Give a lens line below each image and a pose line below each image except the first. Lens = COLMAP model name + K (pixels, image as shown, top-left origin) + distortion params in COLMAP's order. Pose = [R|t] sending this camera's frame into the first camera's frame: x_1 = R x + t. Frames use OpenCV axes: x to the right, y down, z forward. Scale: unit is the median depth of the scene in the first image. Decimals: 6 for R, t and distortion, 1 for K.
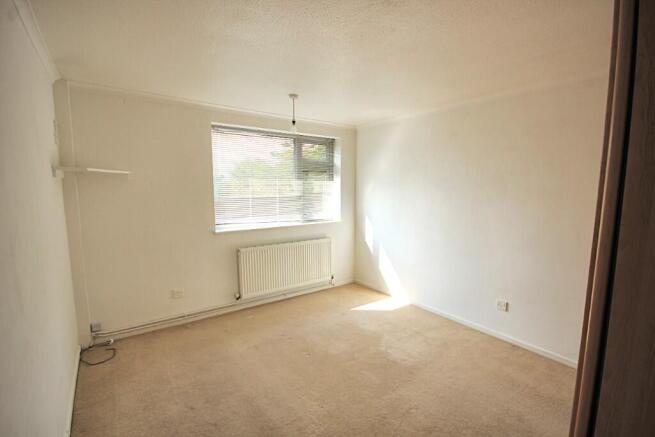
lens RADIAL K [[306.1, 0, 329.2], [0, 306.1, 219.9], [0, 0, 1]] dist [-0.000271, -0.000003]
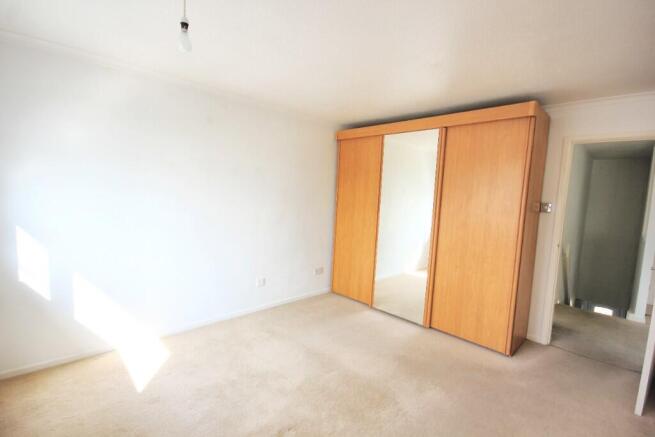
lens RADIAL K [[306.1, 0, 328.1], [0, 306.1, 220.6], [0, 0, 1]] dist [-0.000271, -0.000003]
pose [[-0.180173, -0.084089, 0.980034, -0.577732], [0.061295, 0.993443, 0.096508, -0.052219], [-0.981723, 0.077459, -0.173837, 0.851369]]
